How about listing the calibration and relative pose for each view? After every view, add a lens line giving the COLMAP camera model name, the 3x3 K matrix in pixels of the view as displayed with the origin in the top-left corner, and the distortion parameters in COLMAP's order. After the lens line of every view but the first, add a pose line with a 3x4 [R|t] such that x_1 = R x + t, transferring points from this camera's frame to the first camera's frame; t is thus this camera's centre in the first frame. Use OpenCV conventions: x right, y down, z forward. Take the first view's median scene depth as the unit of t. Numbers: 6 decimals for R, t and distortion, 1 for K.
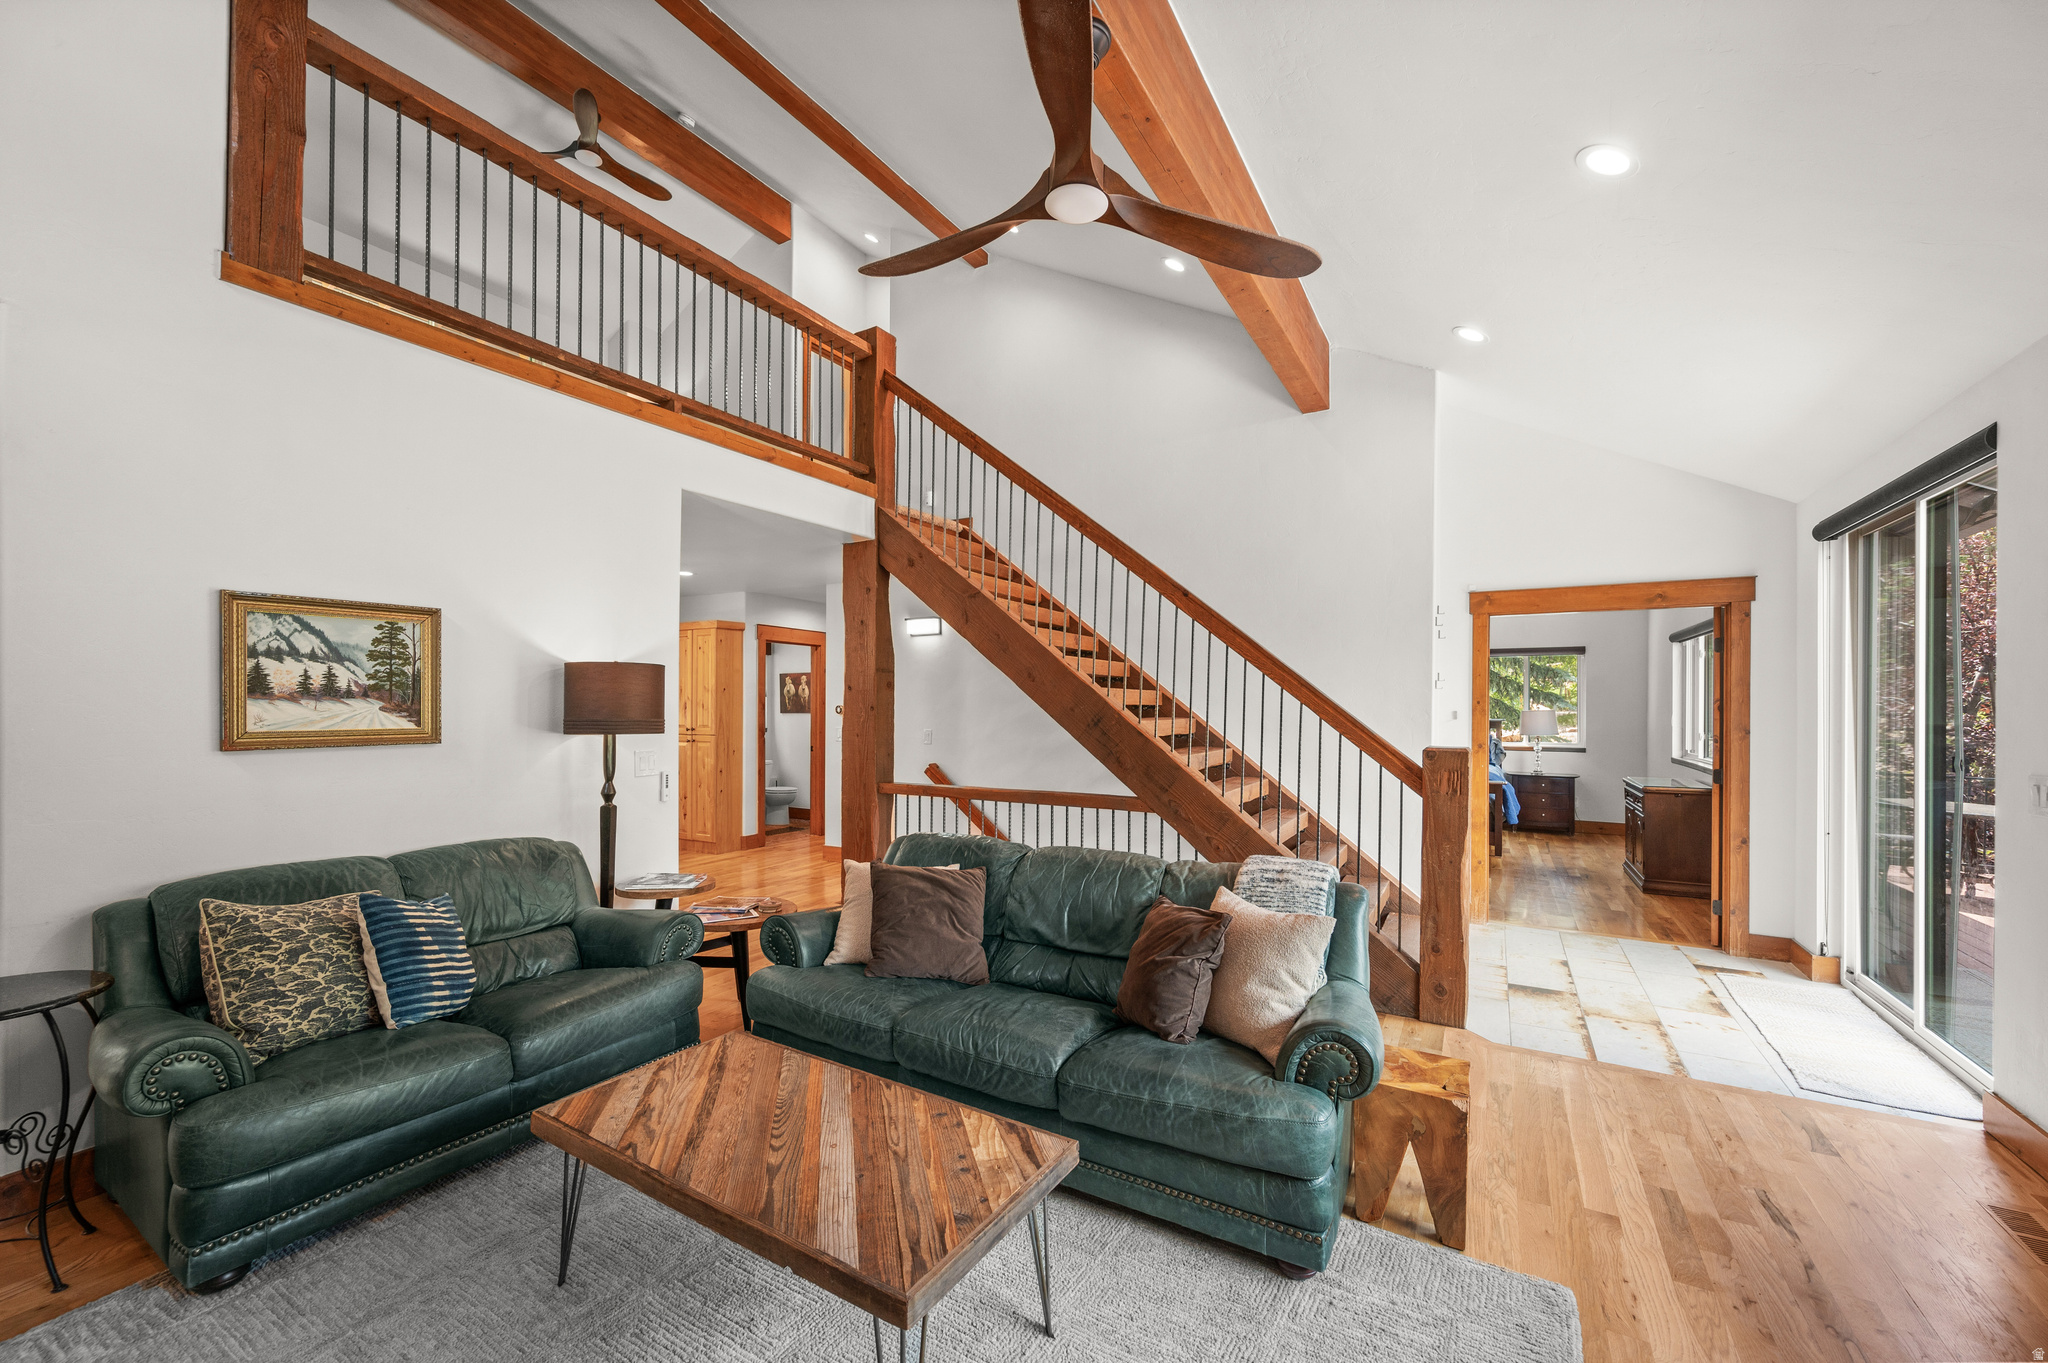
lens RADIAL K [[810.2, 0, 1030.2], [0, 810.2, 699.1], [0, 0, 1]] dist [0.000357, 0.000067]
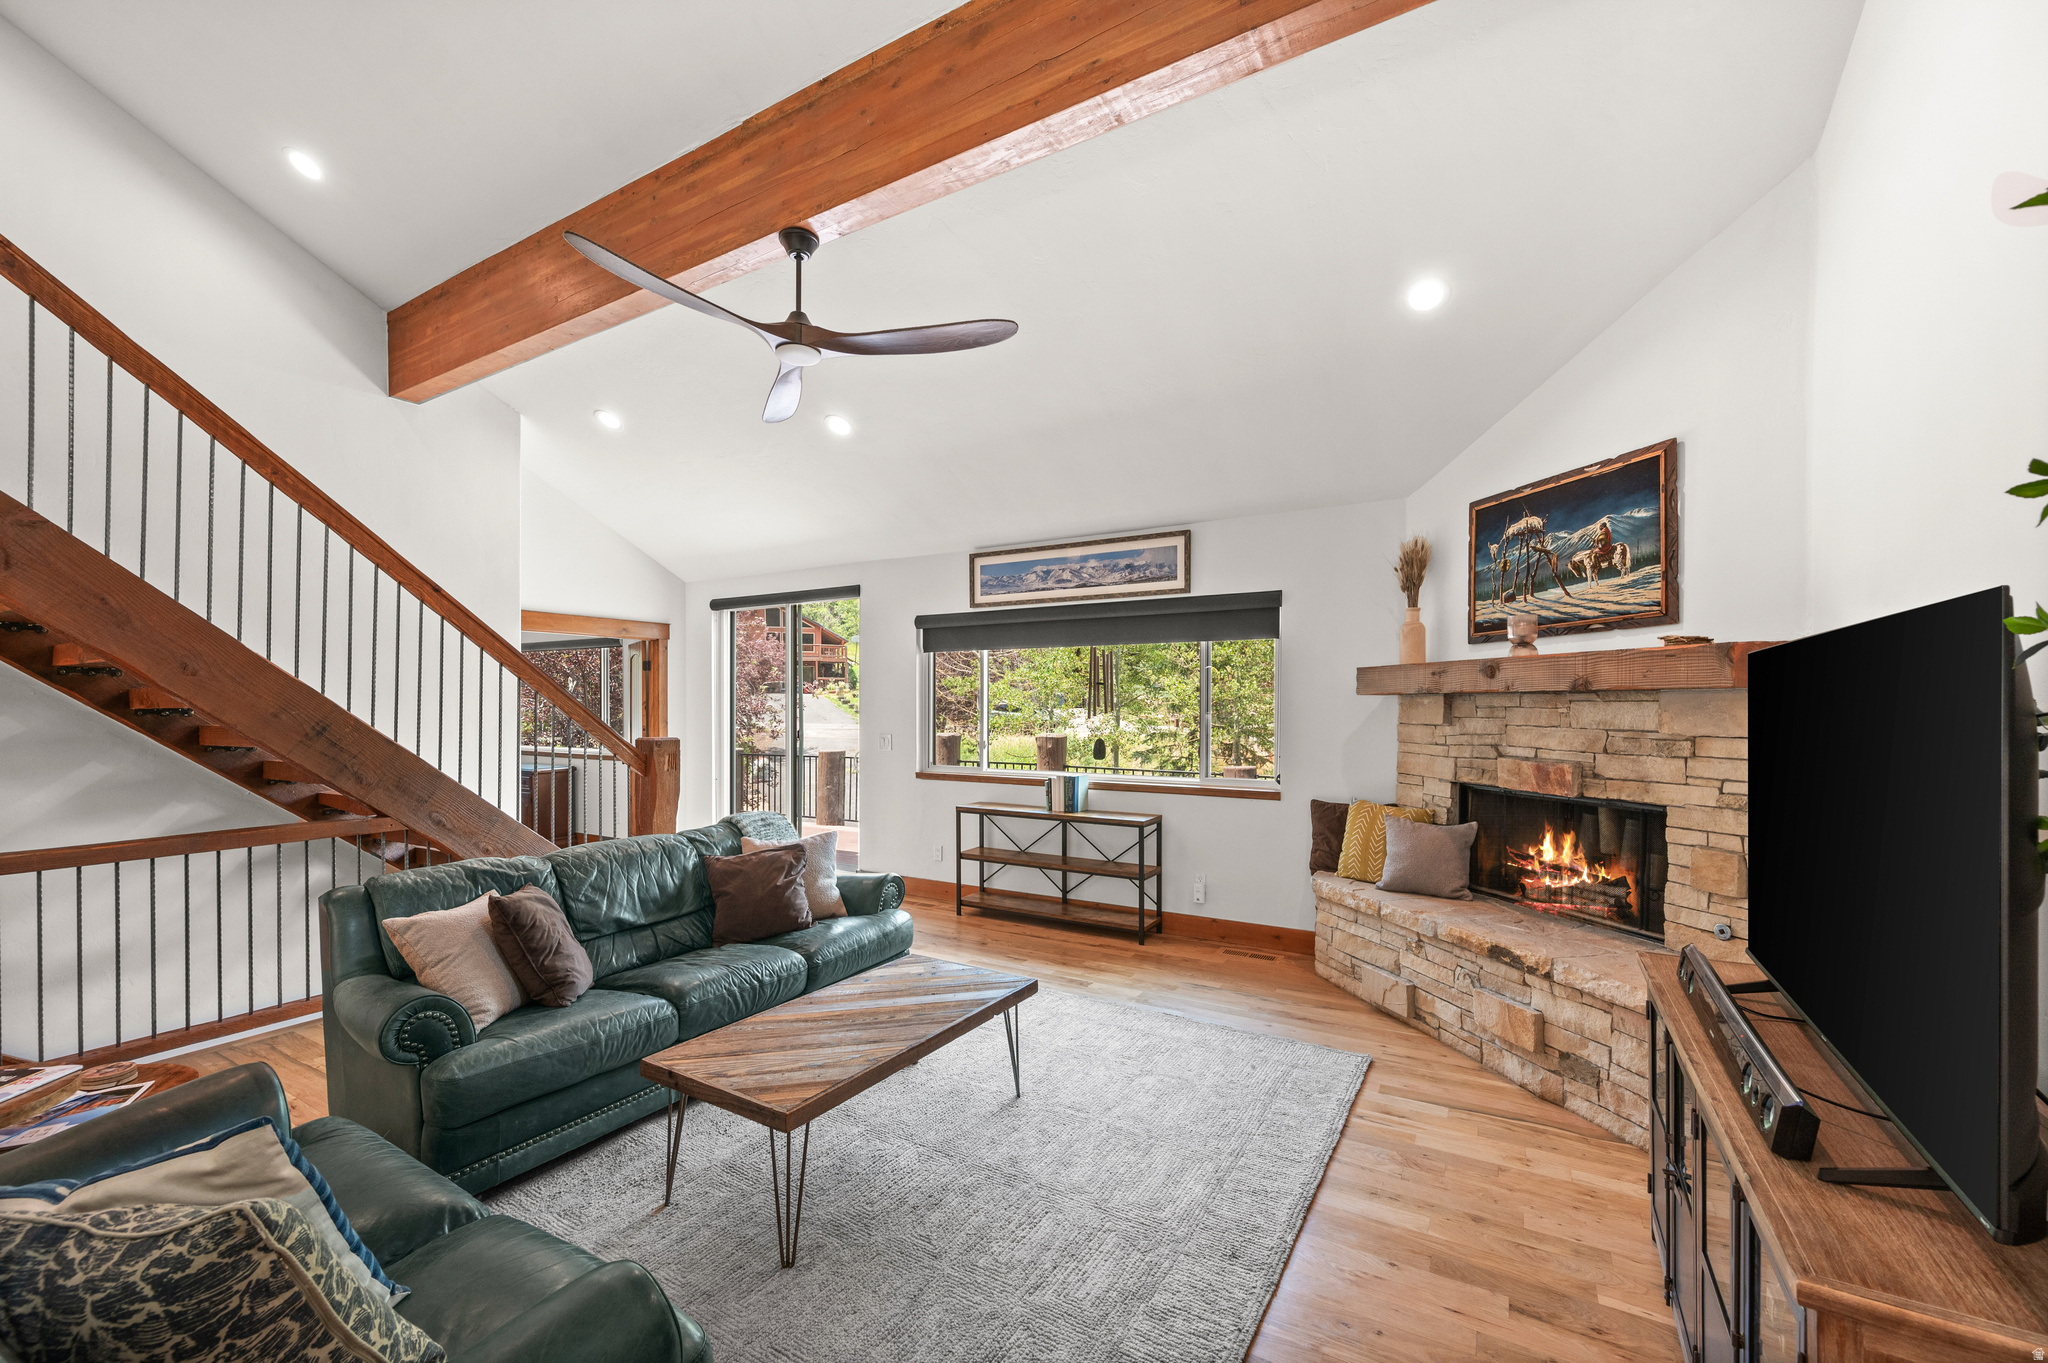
lens RADIAL K [[810.2, 0, 1016.4], [0, 810.2, 718.3], [0, 0, 1]] dist [0.000357, 0.000067]
pose [[0.022722, -0.017851, 0.999582, -0.691125], [-0.007954, 0.999806, 0.018035, -0.000504], [-0.999710, -0.008361, 0.022575, 0.300480]]
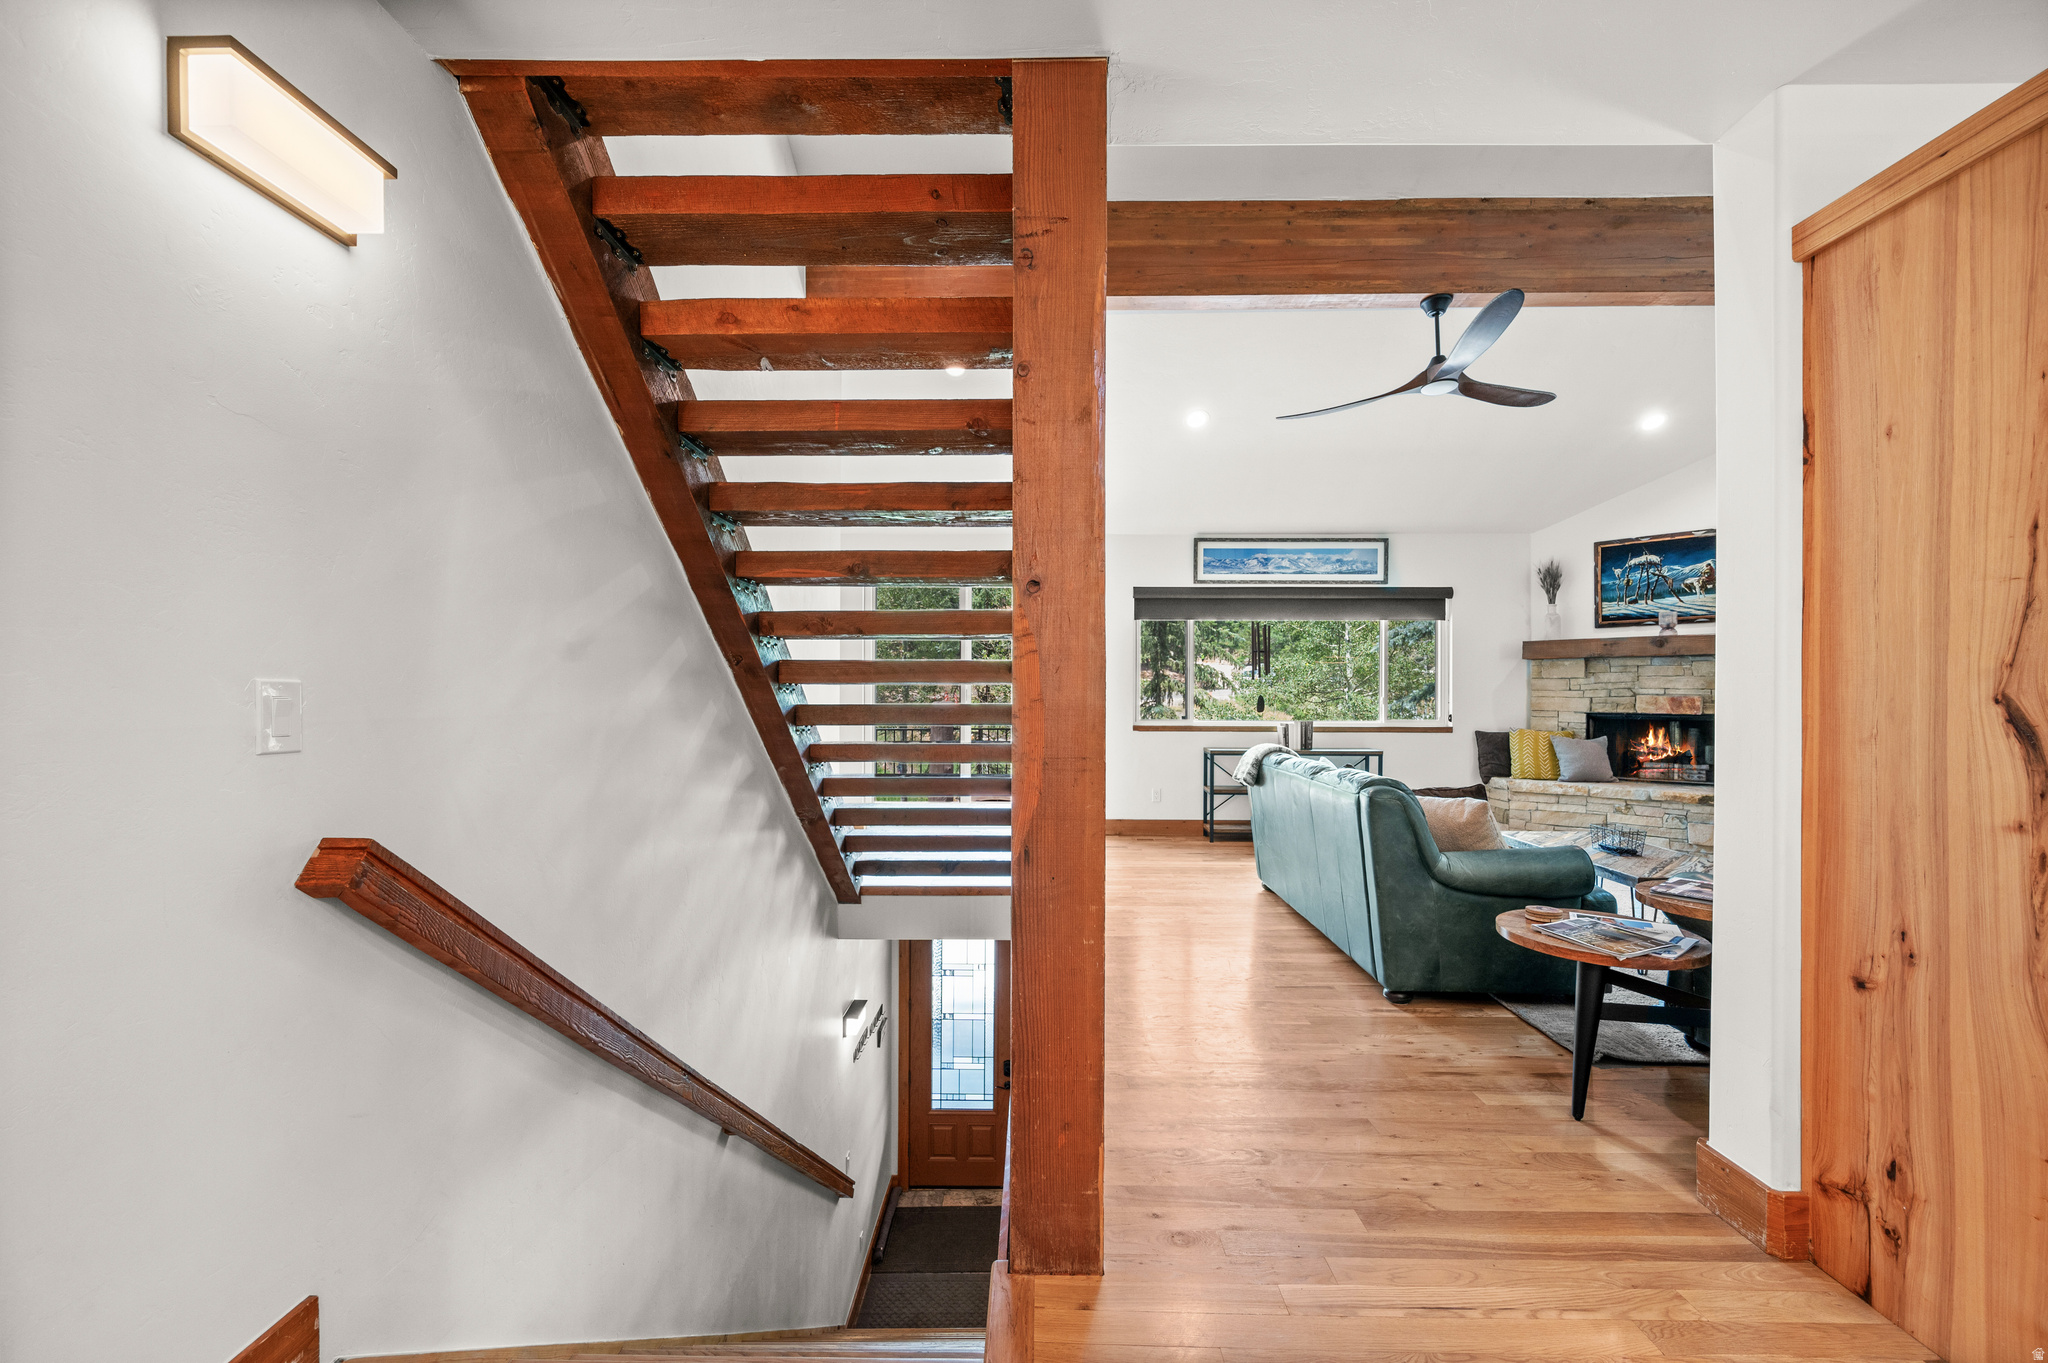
lens RADIAL K [[810.2, 0, 1029.5], [0, 810.2, 695.9], [0, 0, 1]] dist [0.000357, 0.000067]
pose [[-0.479184, -0.004832, 0.877701, -0.582645], [-0.010003, 0.999950, 0.000044, 0.060521], [-0.877658, -0.008758, -0.479208, 1.391542]]
